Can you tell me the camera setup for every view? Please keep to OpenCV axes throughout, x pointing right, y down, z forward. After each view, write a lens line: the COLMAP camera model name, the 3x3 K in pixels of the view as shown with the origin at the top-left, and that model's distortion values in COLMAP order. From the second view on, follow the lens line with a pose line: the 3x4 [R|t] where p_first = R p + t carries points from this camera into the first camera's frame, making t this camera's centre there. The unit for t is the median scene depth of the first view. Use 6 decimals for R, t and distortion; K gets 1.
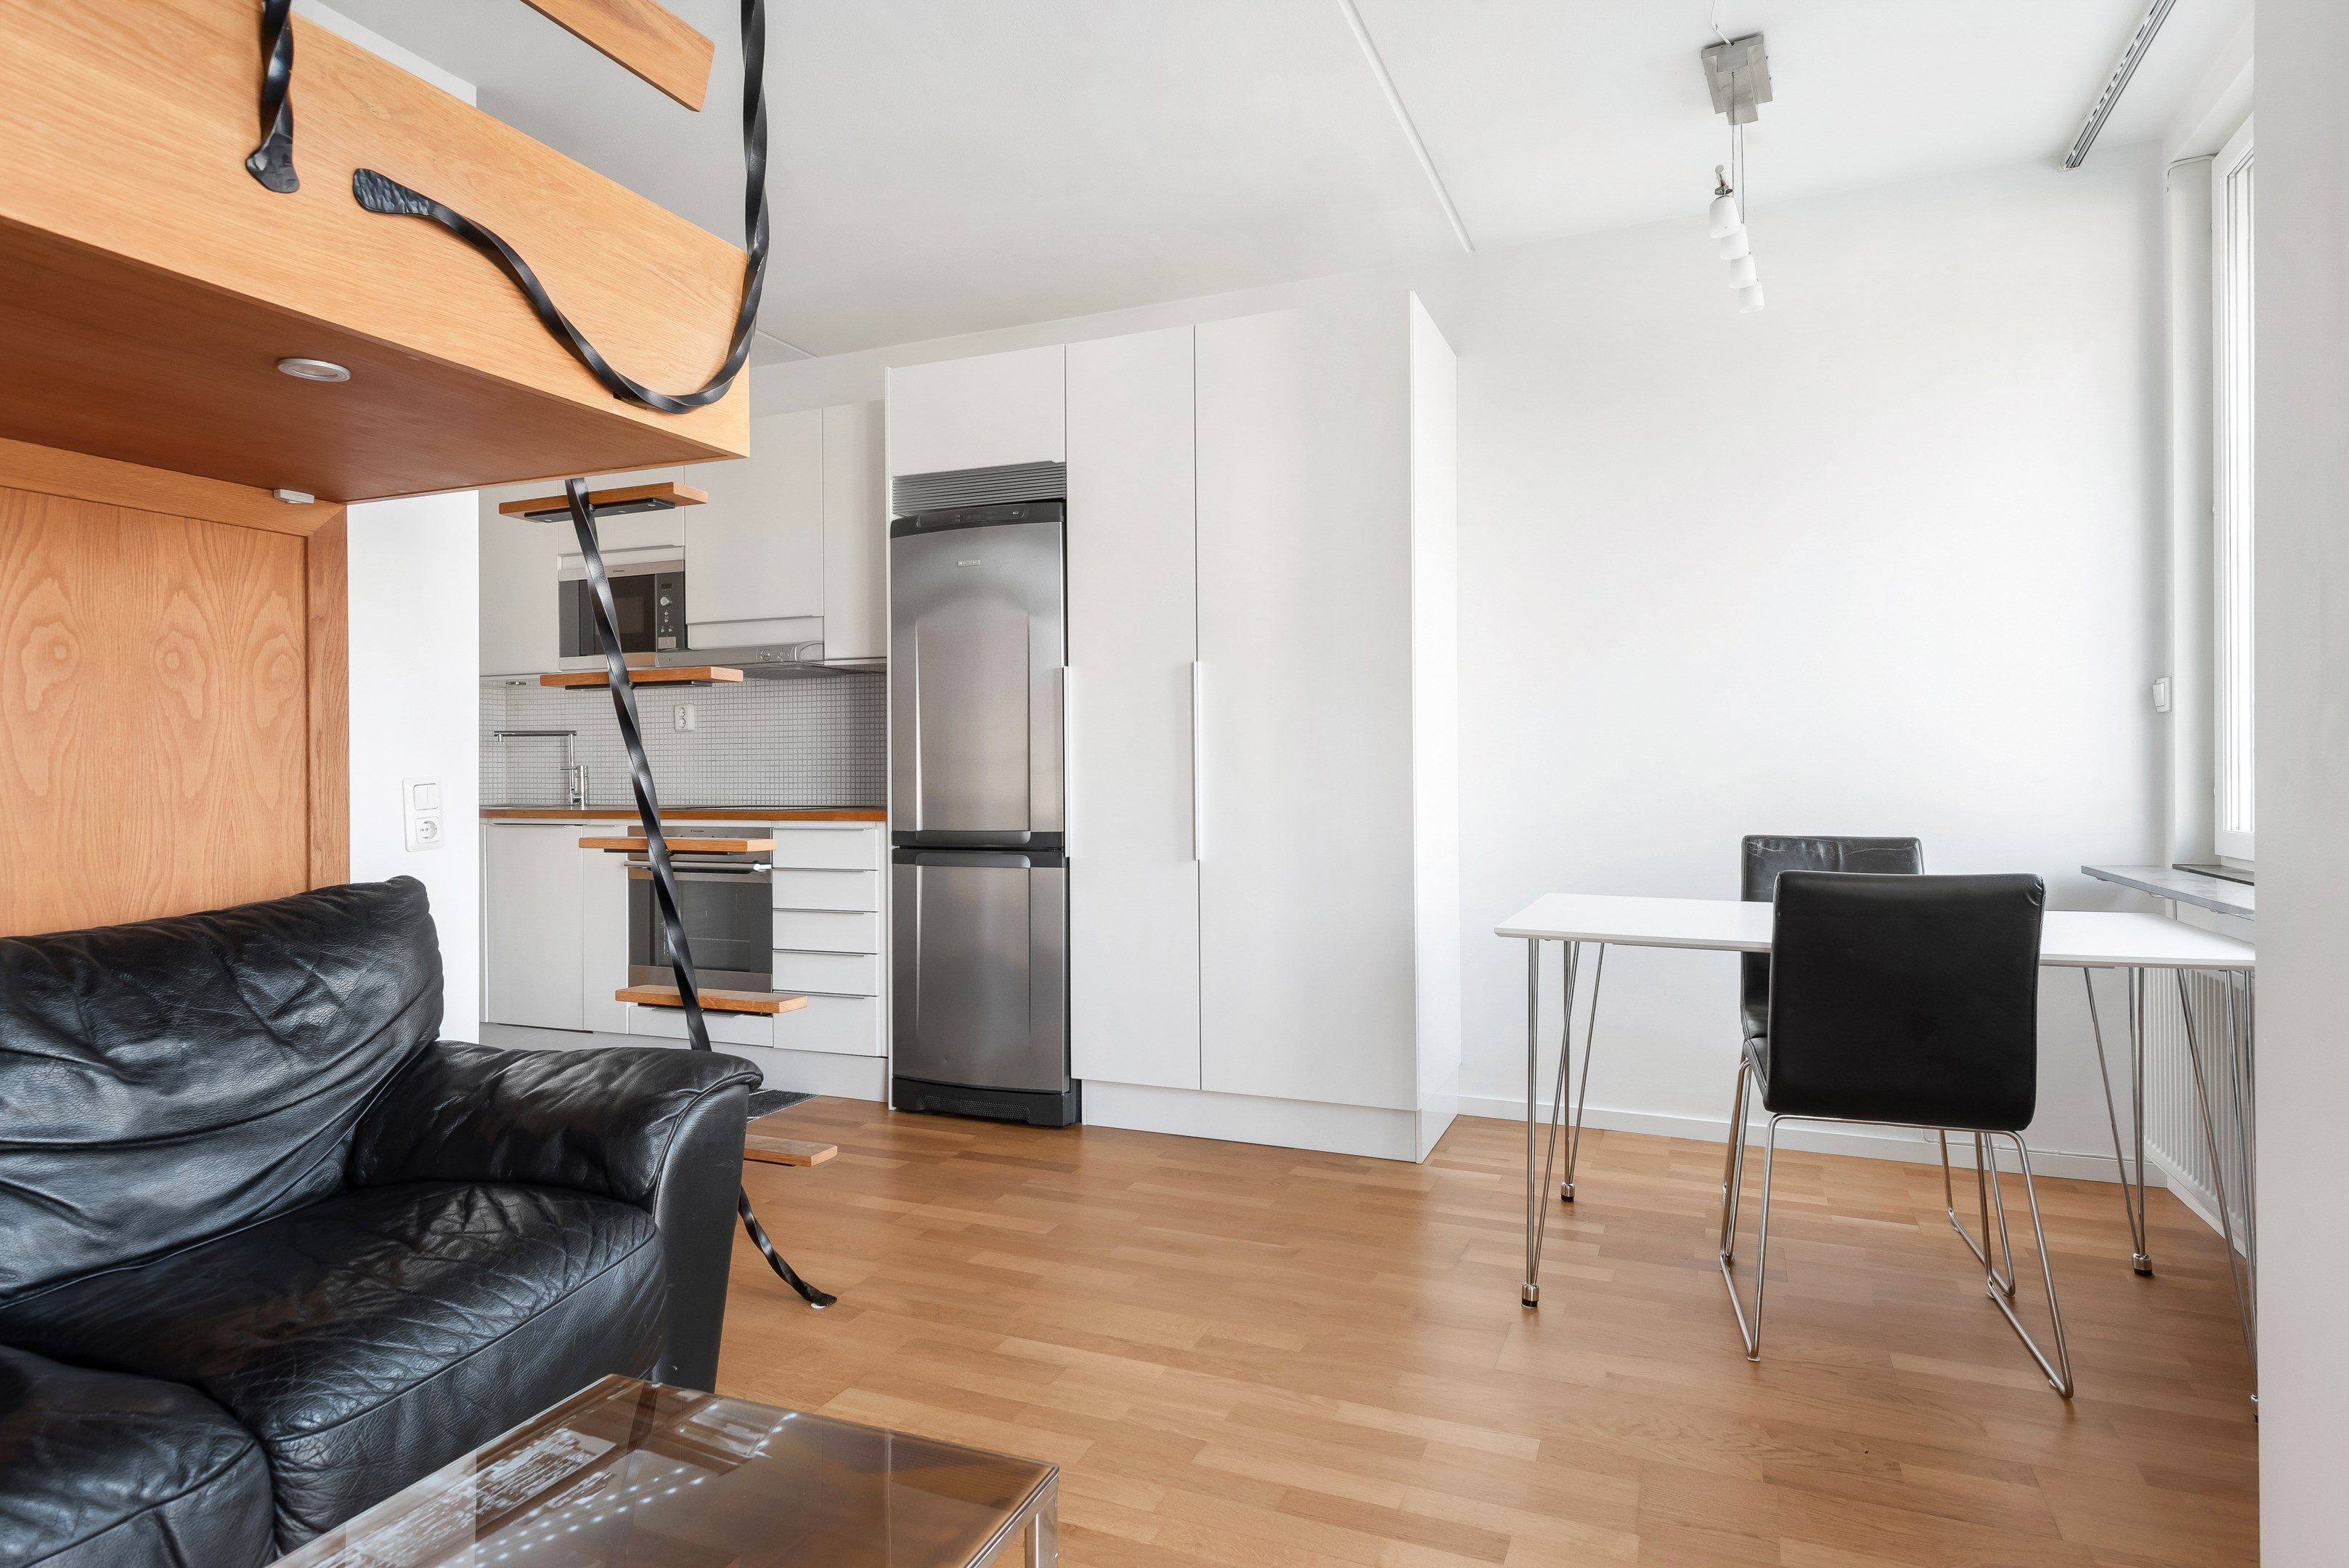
lens RADIAL K [[1342.0, 0, 1174.5], [0, 1342.0, 784.0], [0, 0, 1]] dist [0.029654, 0.000928]
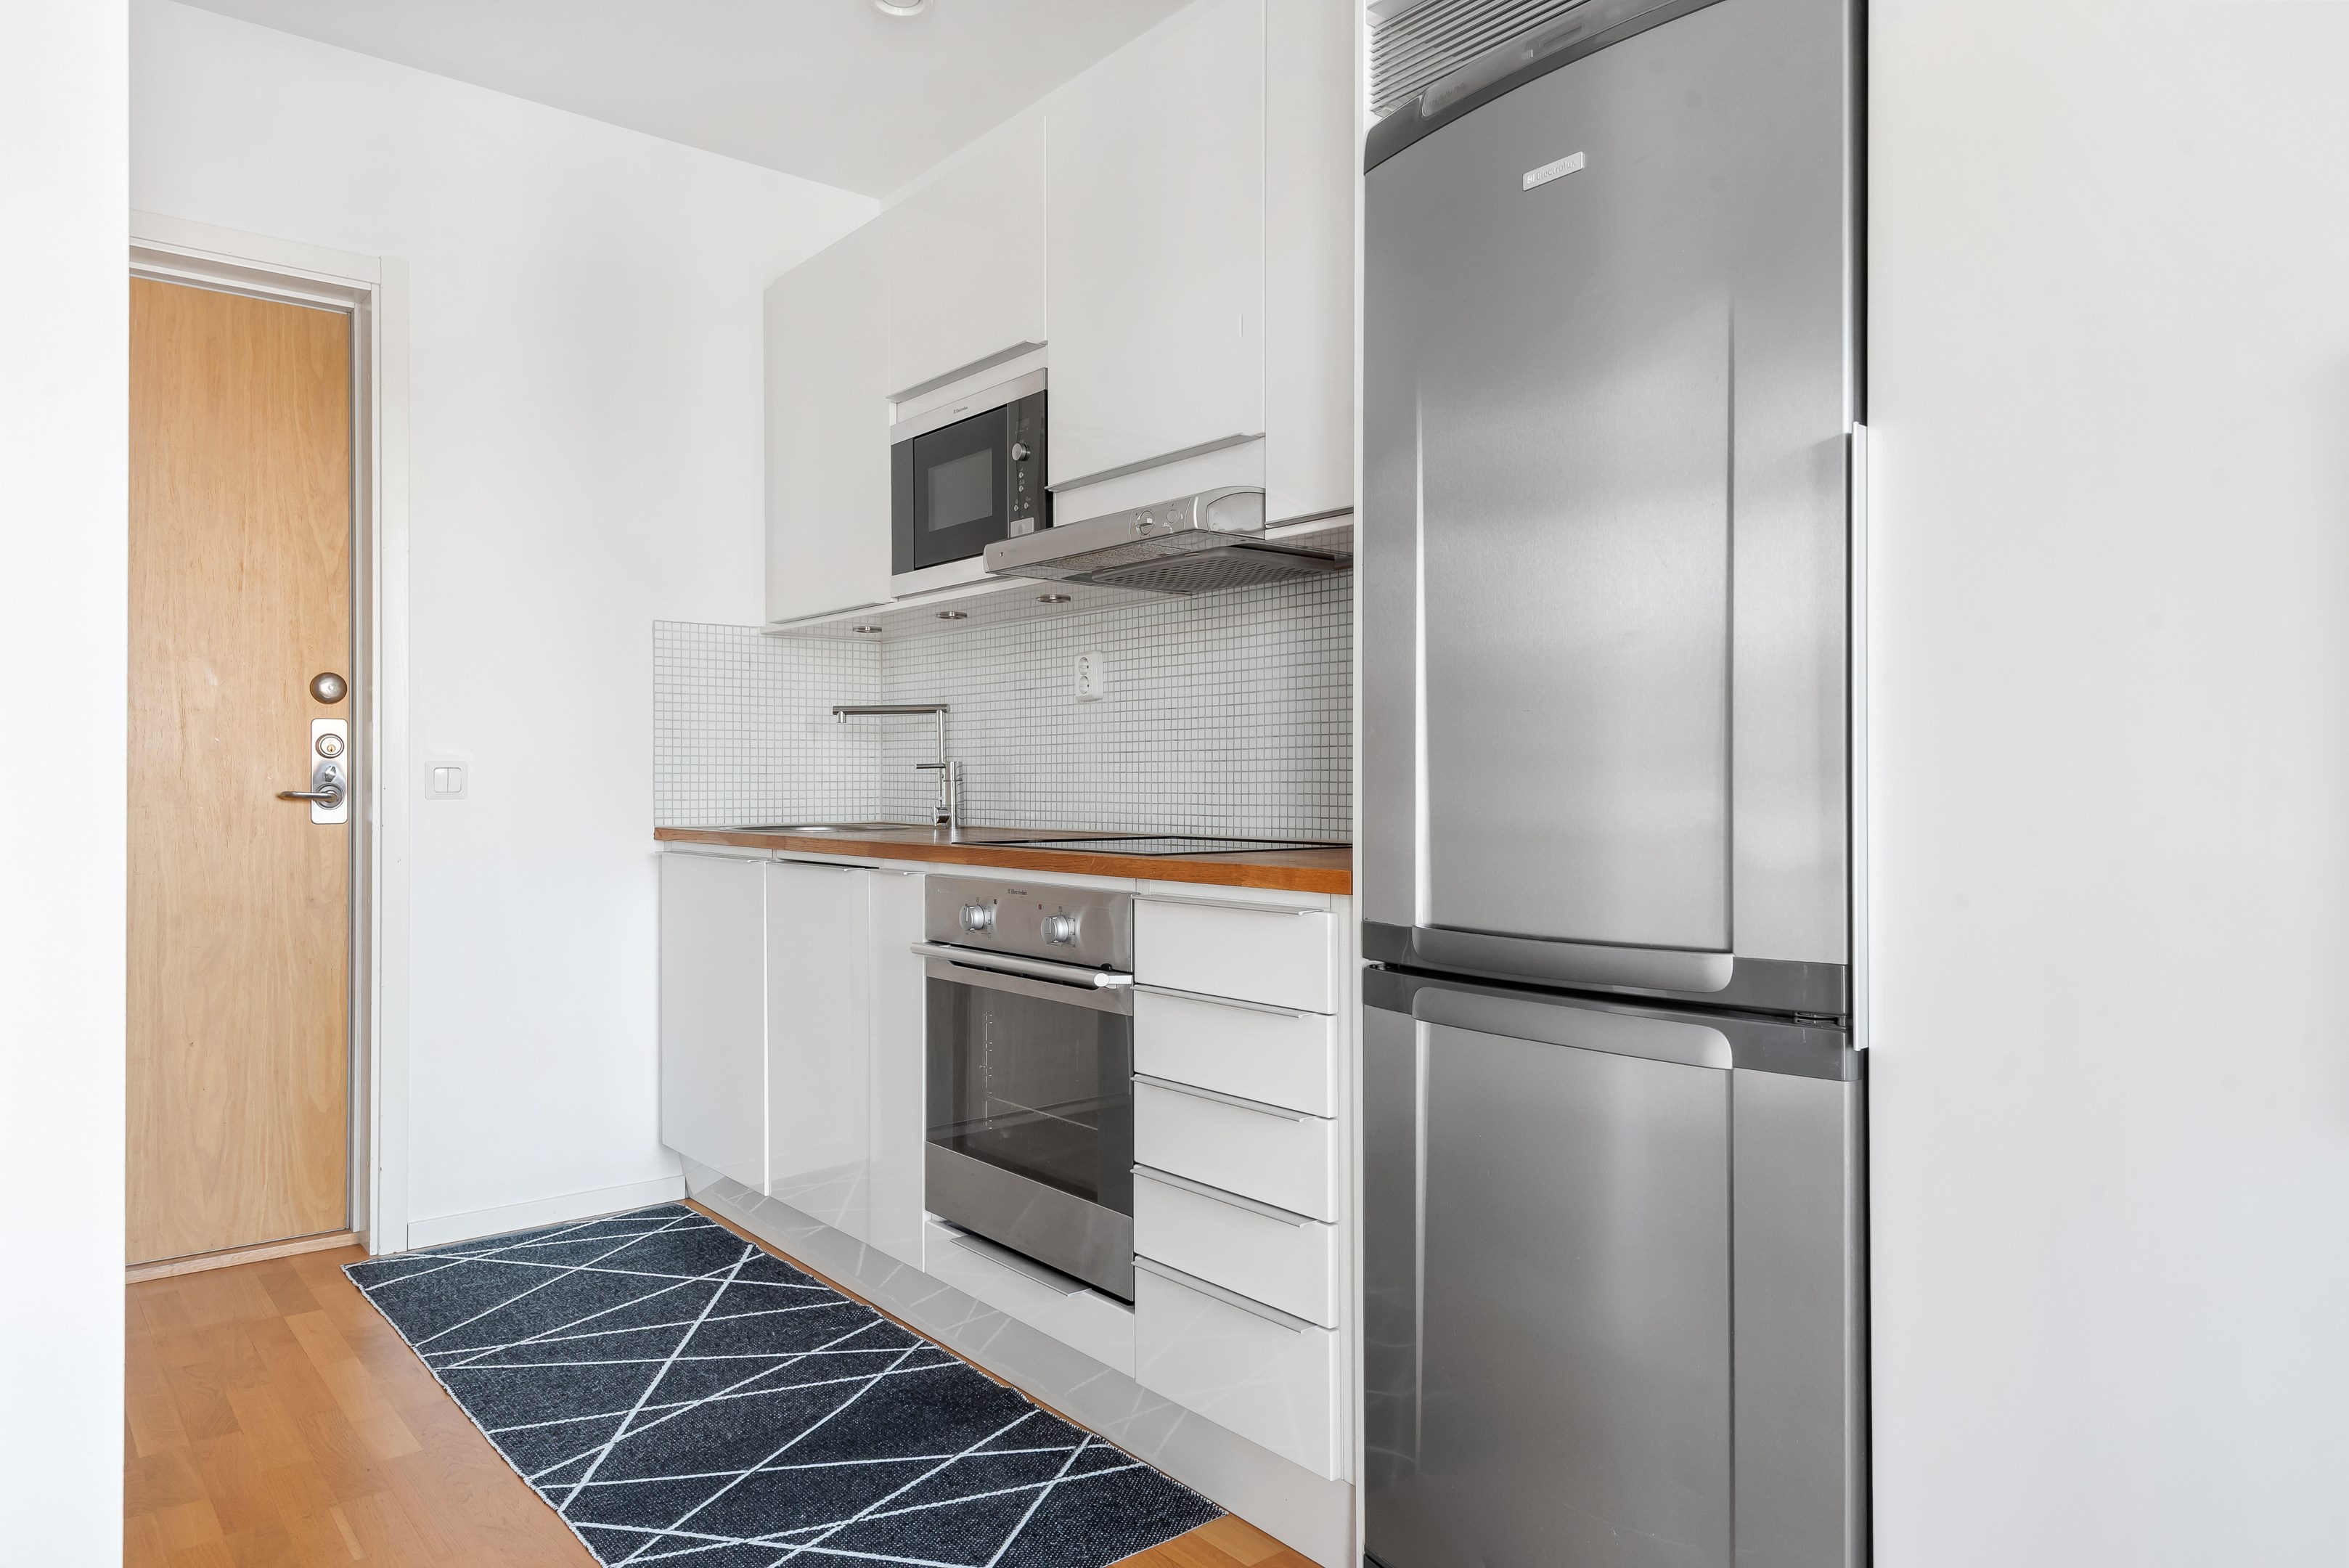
lens RADIAL K [[1507.5, 0, 1174.5], [0, 1507.5, 784.0], [0, 0, 1]] dist [0.040292, -0.000163]
pose [[0.886316, 0.000064, -0.463081, -0.054799], [-0.001460, 0.999995, -0.002656, -0.003501], [0.463079, 0.003030, 0.886312, 0.578003]]
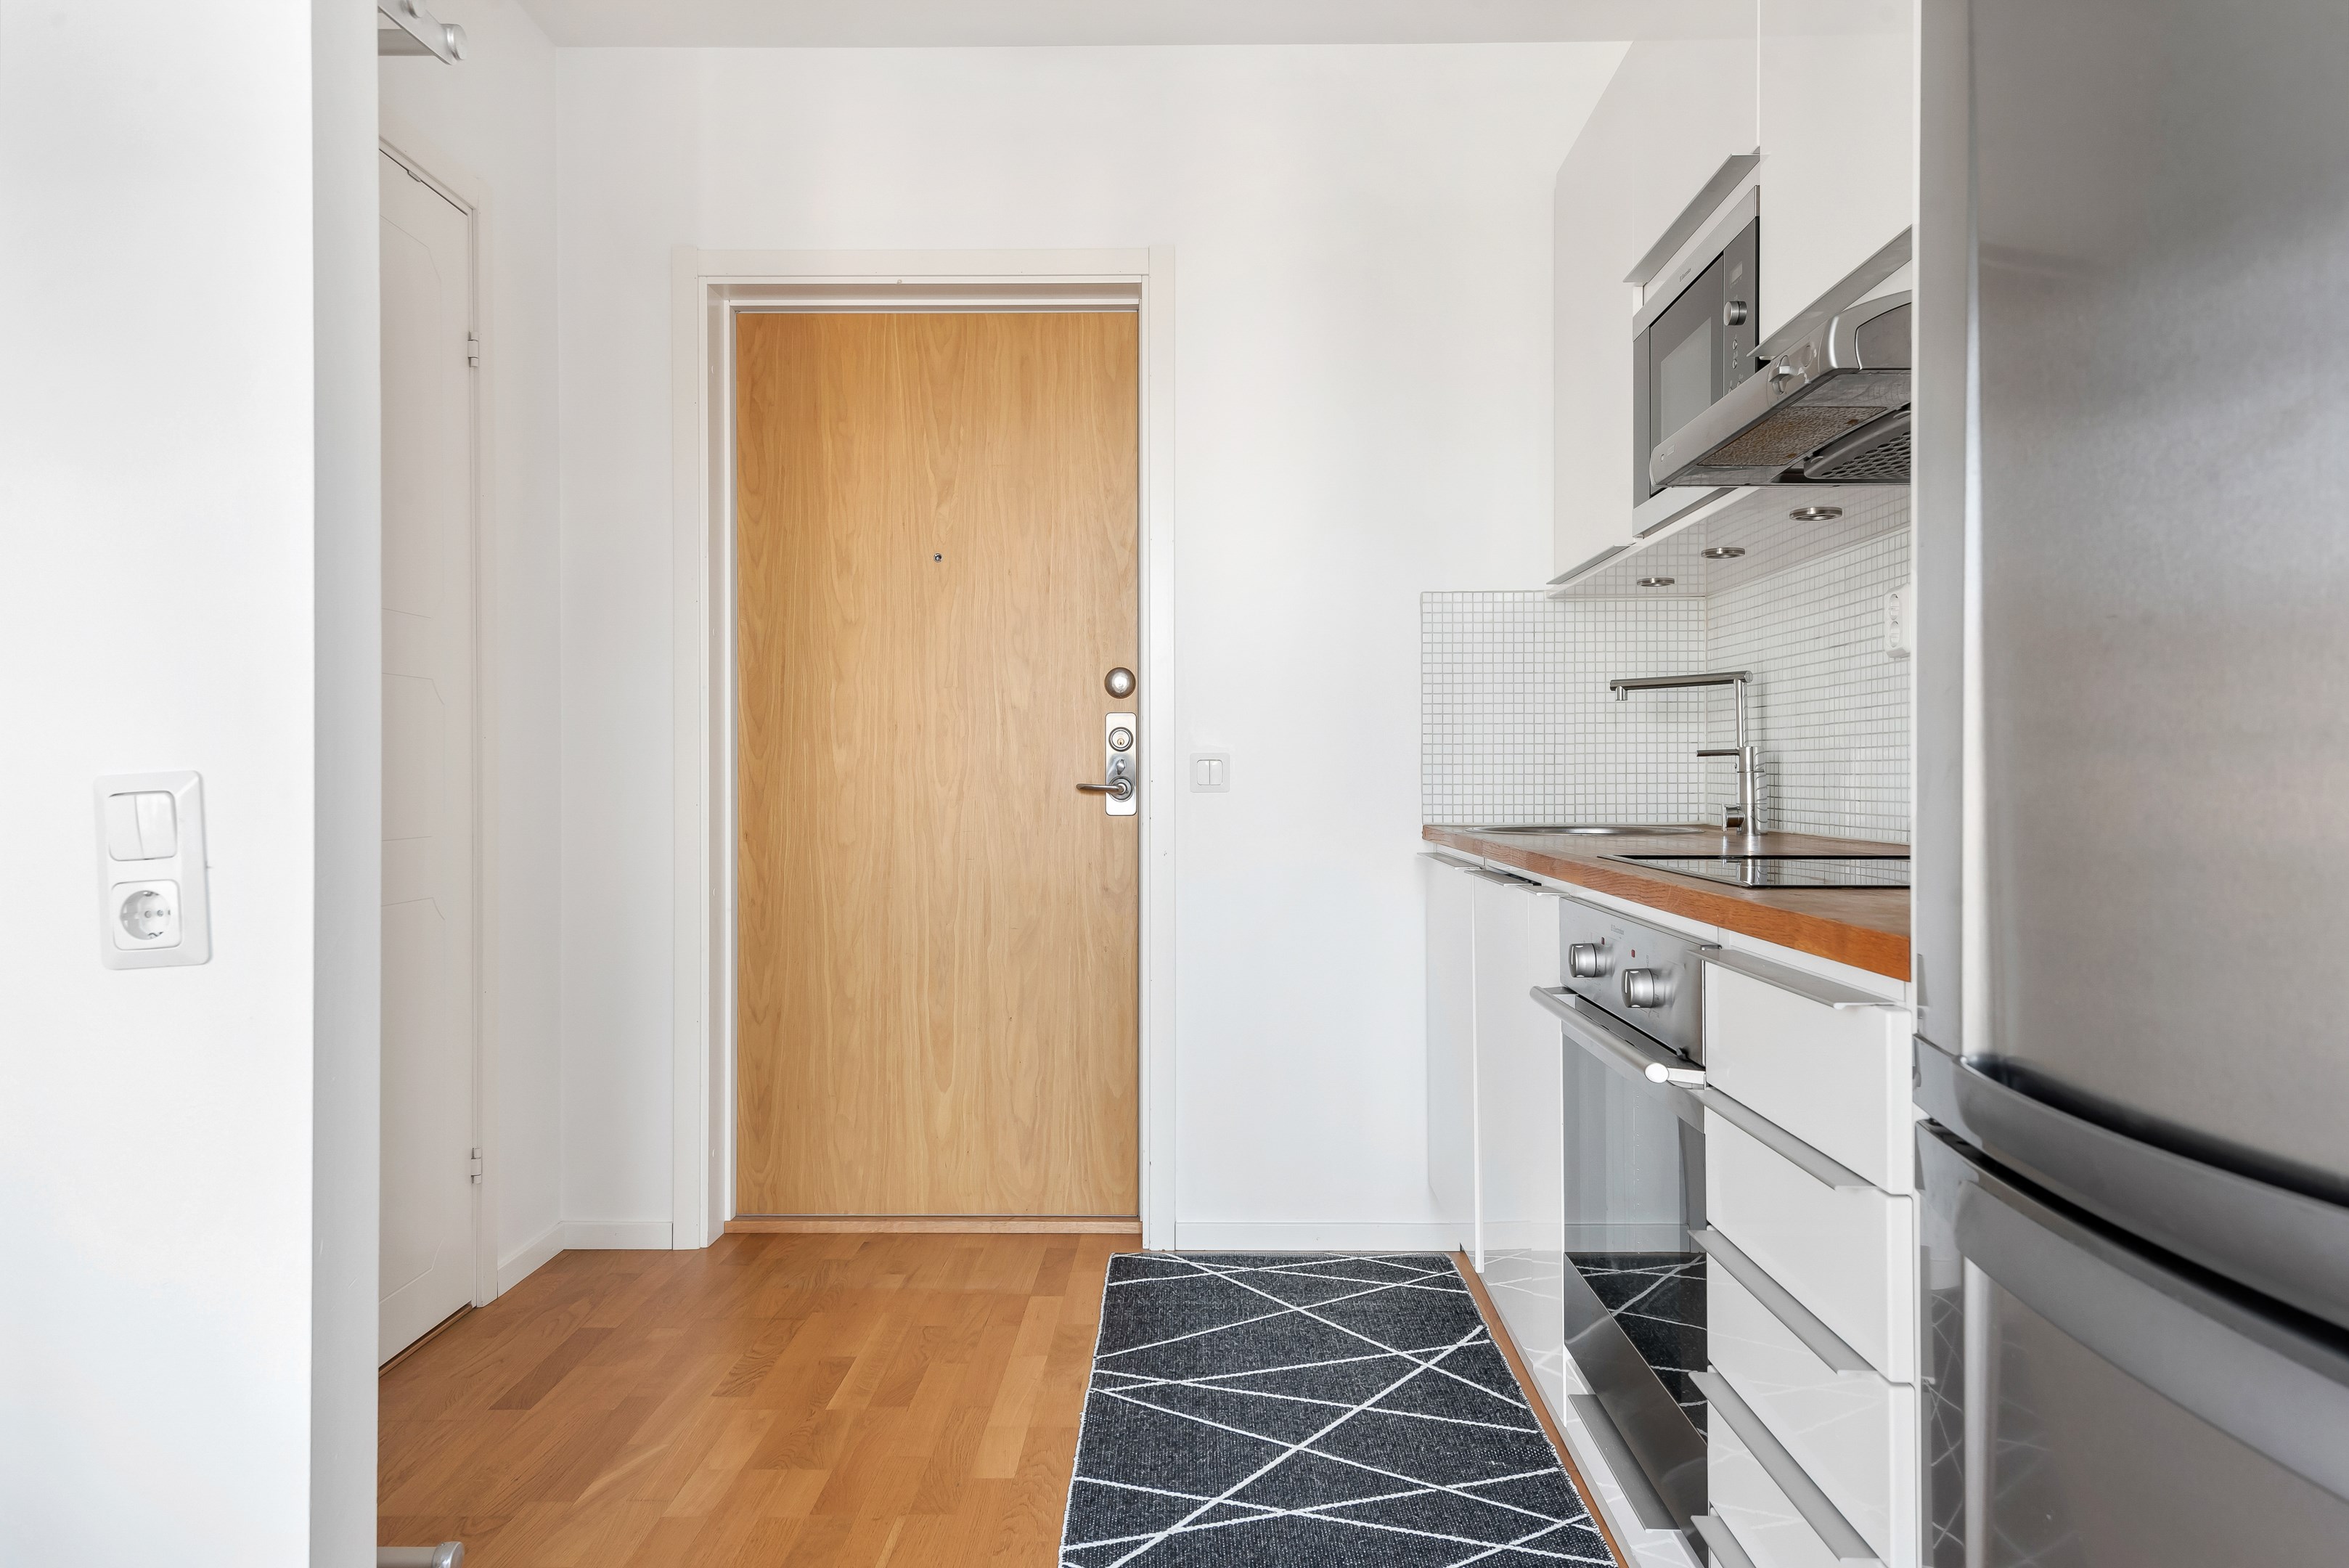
lens RADIAL K [[1589.5, 0, 1177.2], [0, 1589.5, 776.6], [0, 0, 1]] dist [0.058910, -0.002182]
pose [[0.385527, -0.000398, -0.922697, -0.021410], [-0.001835, 0.999998, -0.001198, -0.004022], [0.922695, 0.002155, 0.385525, 0.782860]]
